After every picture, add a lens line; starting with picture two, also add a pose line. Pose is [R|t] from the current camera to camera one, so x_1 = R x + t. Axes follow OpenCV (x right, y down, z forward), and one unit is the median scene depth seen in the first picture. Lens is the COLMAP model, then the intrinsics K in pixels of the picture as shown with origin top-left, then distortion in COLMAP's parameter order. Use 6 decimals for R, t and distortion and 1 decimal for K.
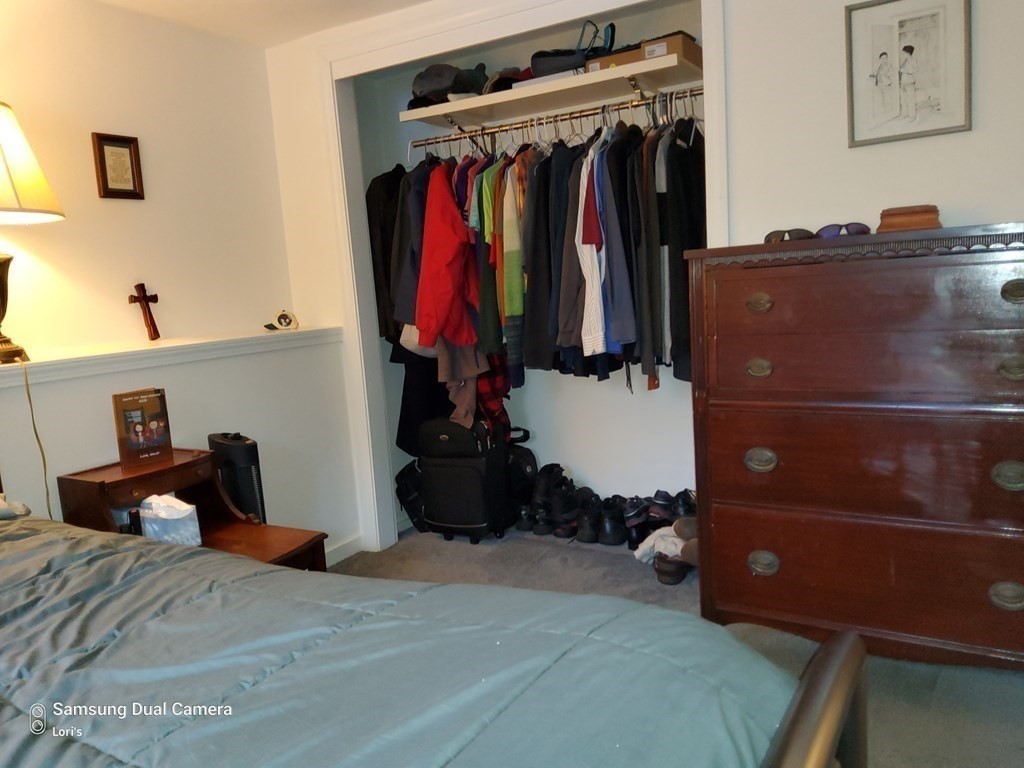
lens RADIAL K [[764.0, 0, 512.9], [0, 764.0, 389.4], [0, 0, 1]] dist [0.054374, -0.089420]
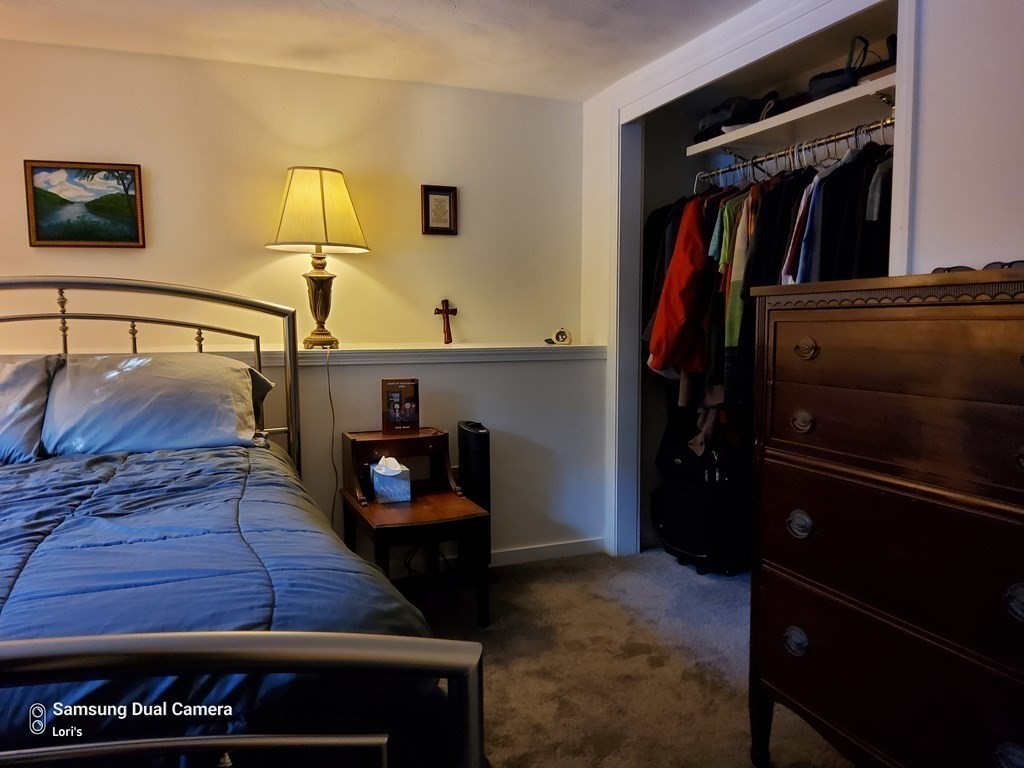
lens RADIAL K [[764.0, 0, 509.0], [0, 764.0, 386.2], [0, 0, 1]] dist [0.054374, -0.089420]
pose [[0.784763, 0.112605, -0.609481, 0.406320], [-0.132478, 0.991107, 0.012534, -0.023025], [0.605472, 0.070907, 0.792701, 0.055071]]
